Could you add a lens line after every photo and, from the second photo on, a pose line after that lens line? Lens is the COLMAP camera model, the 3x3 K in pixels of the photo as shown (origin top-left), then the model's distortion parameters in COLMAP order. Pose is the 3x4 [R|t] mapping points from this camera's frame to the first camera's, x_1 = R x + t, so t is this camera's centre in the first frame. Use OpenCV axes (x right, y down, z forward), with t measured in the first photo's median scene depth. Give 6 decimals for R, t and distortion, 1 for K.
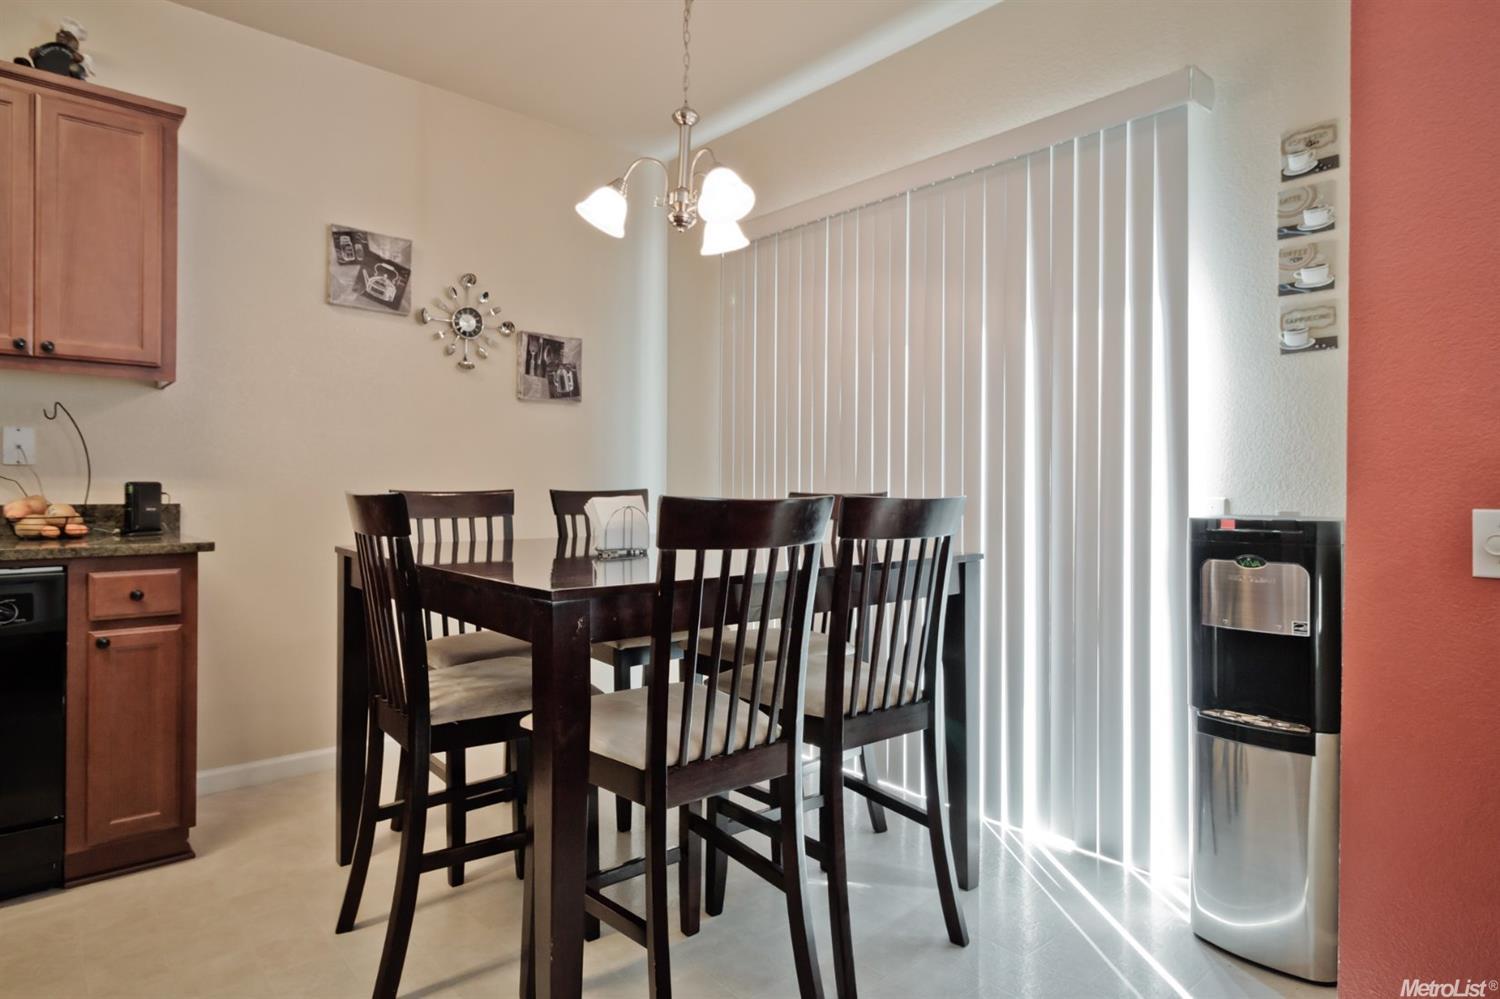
lens RADIAL K [[843.0, 0, 774.1], [0, 843.0, 489.2], [0, 0, 1]] dist [-0.006286, 0.006365]
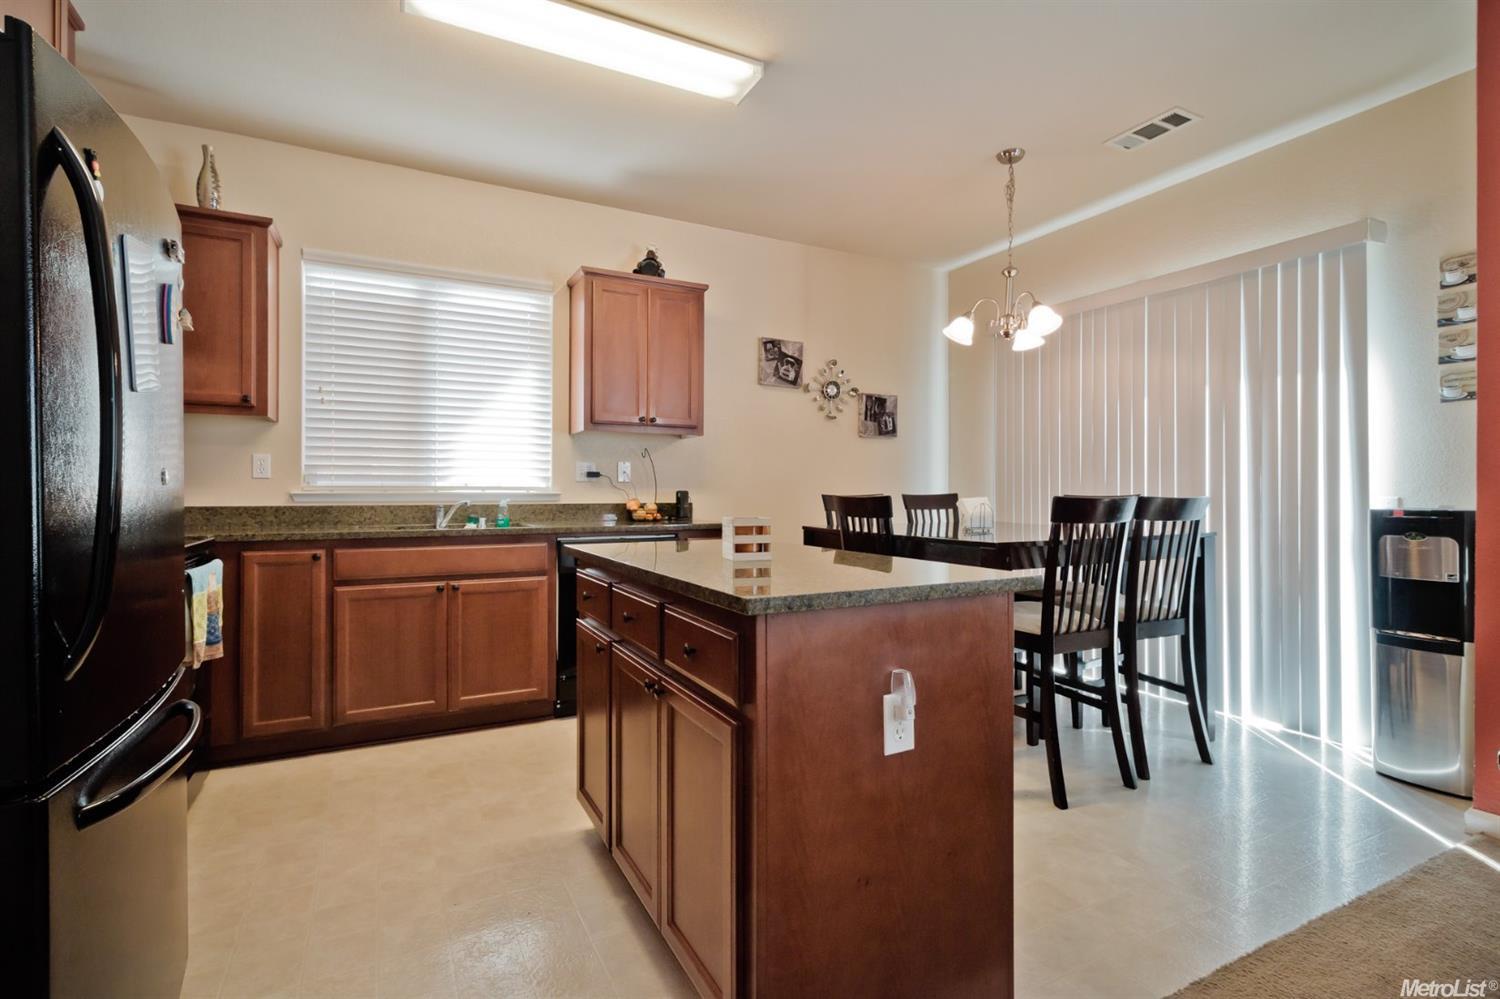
lens RADIAL K [[705.9, 0, 756.9], [0, 705.9, 491.1], [0, 0, 1]] dist [0.005111, -0.000966]
pose [[0.966533, -0.005970, -0.256474, -0.234788], [0.004774, 0.999975, -0.005287, 0.000710], [0.256499, 0.003886, 0.966537, -0.491655]]
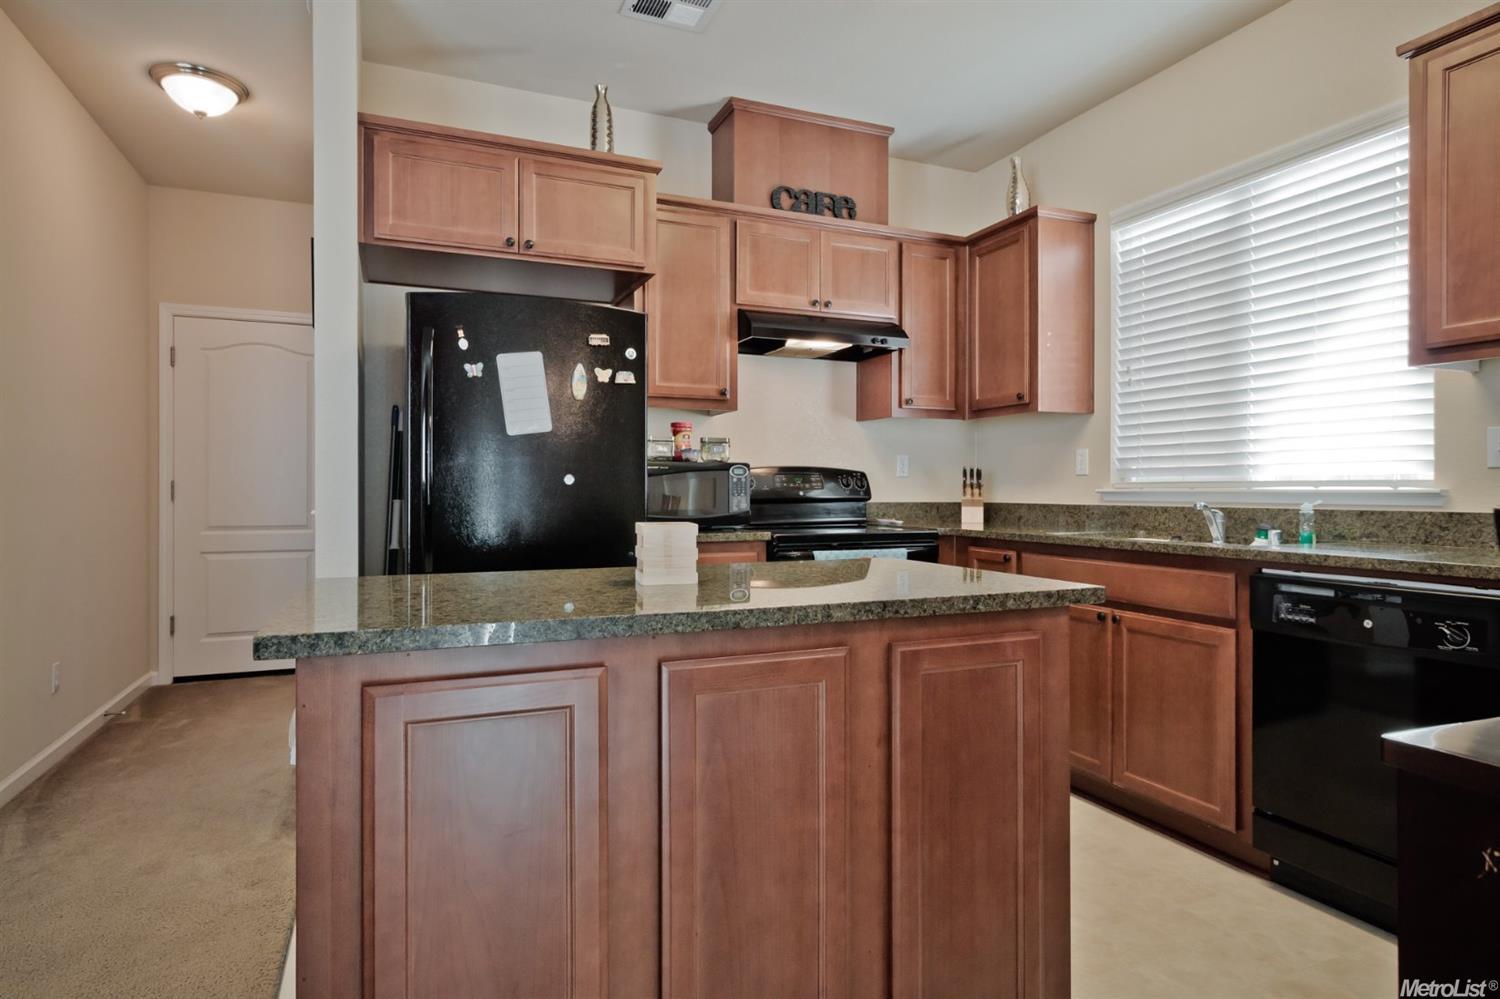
lens RADIAL K [[843.0, 0, 753.7], [0, 843.0, 494.9], [0, 0, 1]] dist [-0.006286, 0.006365]
pose [[-0.327234, -0.001010, -0.944943, 0.135834], [-0.004864, 0.999988, 0.000616, 0.002659], [0.944931, 0.004798, -0.327235, 0.547040]]
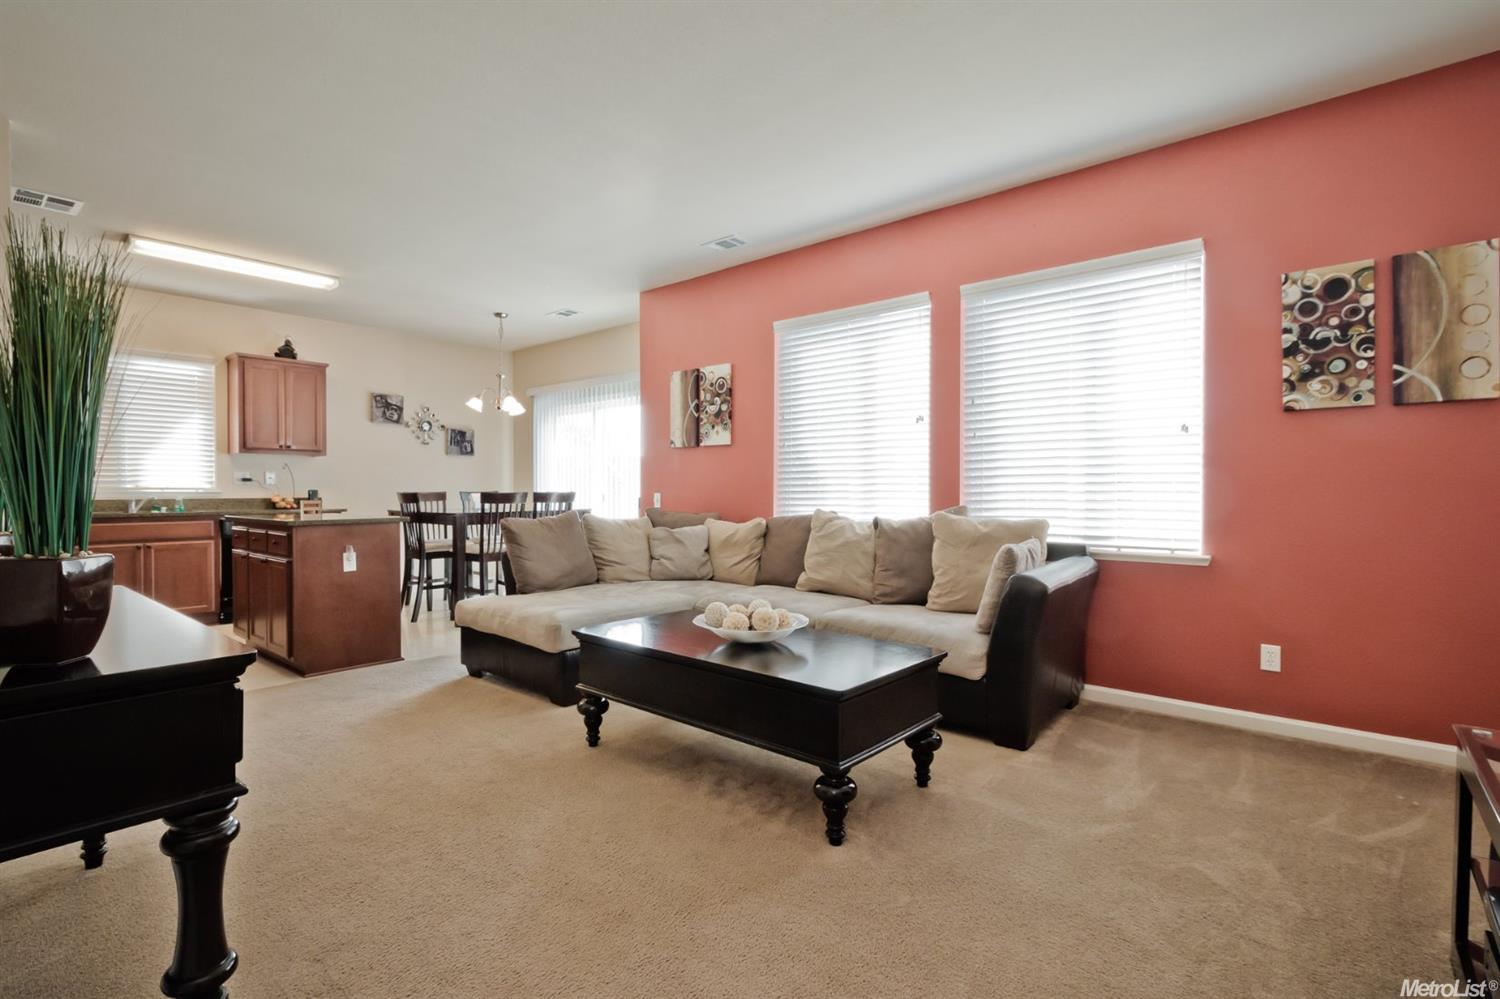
lens RADIAL K [[705.9, 0, 743.8], [0, 705.9, 497.4], [0, 0, 1]] dist [0.005111, -0.000966]
pose [[0.994383, -0.009886, 0.105376, 0.538550], [0.008867, 0.999909, 0.010134, 0.007032], [-0.105467, -0.009142, 0.994381, -1.815906]]
